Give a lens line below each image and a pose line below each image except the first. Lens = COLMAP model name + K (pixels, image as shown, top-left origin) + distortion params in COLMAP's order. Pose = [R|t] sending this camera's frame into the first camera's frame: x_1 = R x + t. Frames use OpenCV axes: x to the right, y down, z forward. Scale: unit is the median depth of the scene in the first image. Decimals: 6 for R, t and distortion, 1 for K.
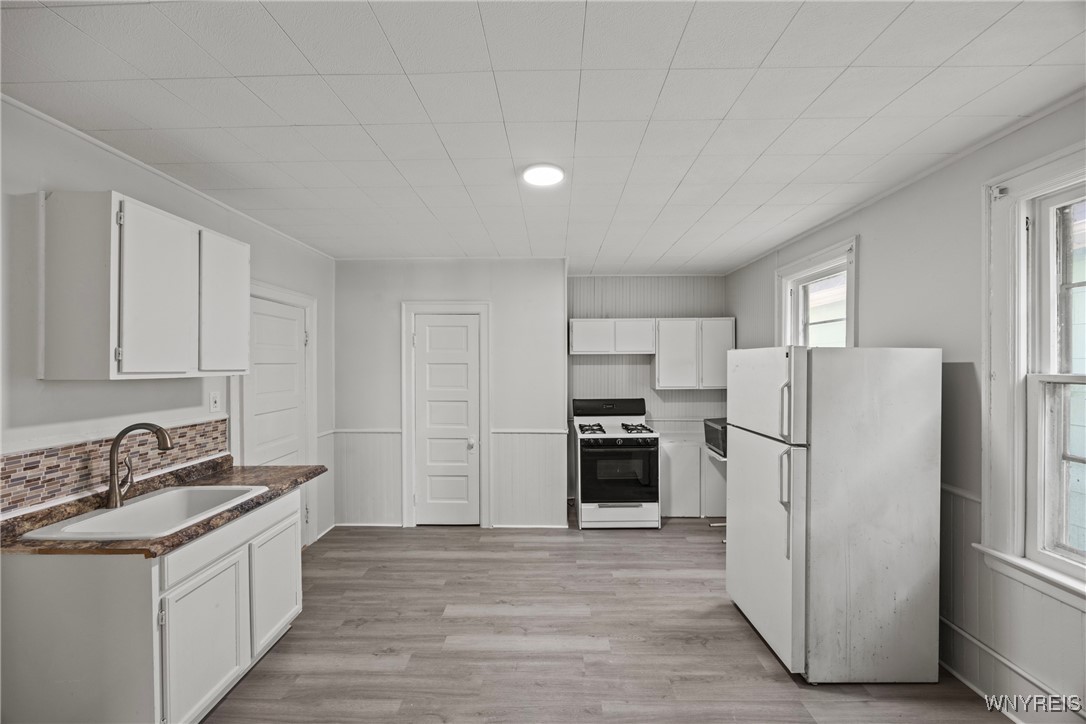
lens RADIAL K [[441.9, 0, 558.0], [0, 441.9, 363.9], [0, 0, 1]] dist [-0.001224, -0.000033]
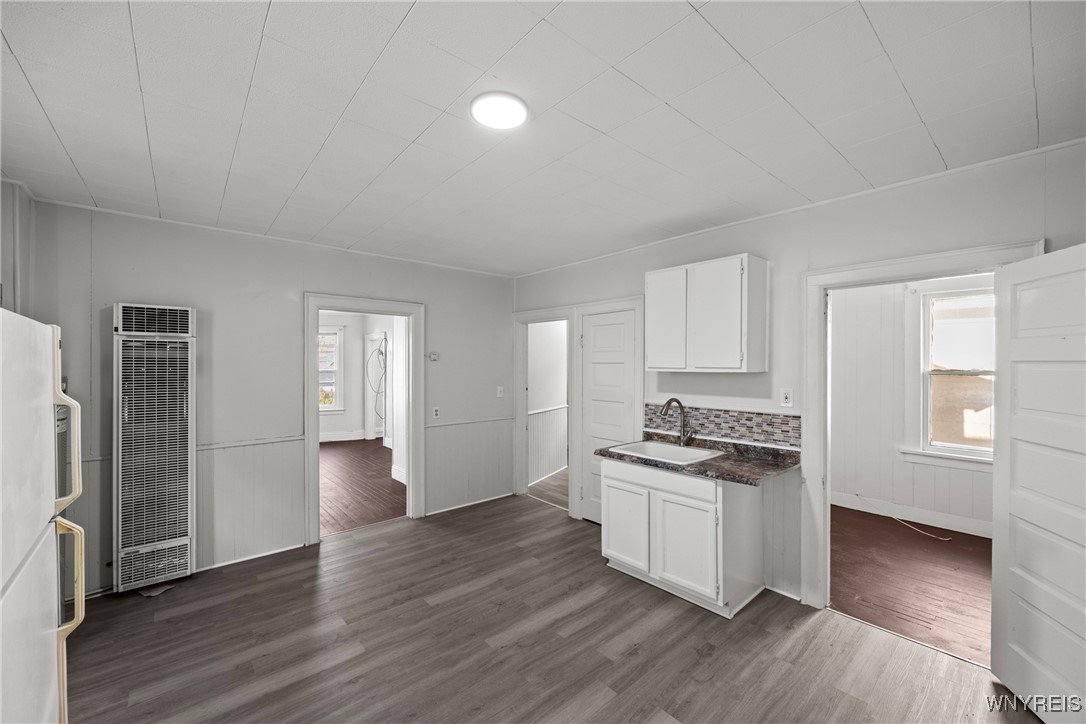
lens RADIAL K [[419.2, 0, 552.2], [0, 419.2, 363.8], [0, 0, 1]] dist [0.000413, 0.000074]
pose [[-0.753928, 0.003824, -0.656946, 0.317789], [0.001217, 0.999989, 0.004425, -0.001682], [0.656956, 0.002537, -0.753925, 1.366077]]
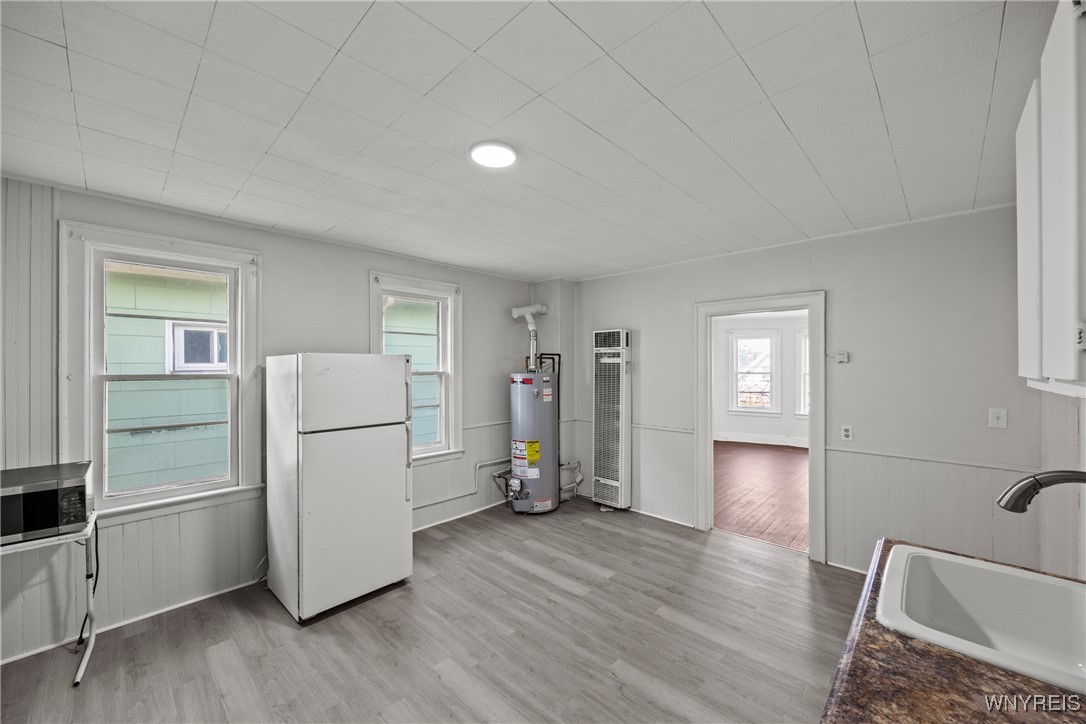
lens RADIAL K [[428.8, 0, 546.8], [0, 428.8, 365.6], [0, 0, 1]] dist [-0.000336, 0.000102]
pose [[-0.726008, 0.005913, 0.687661, -0.603530], [0.004725, 0.999982, -0.003610, 0.001620], [-0.687670, 0.000628, -0.726023, 1.329810]]
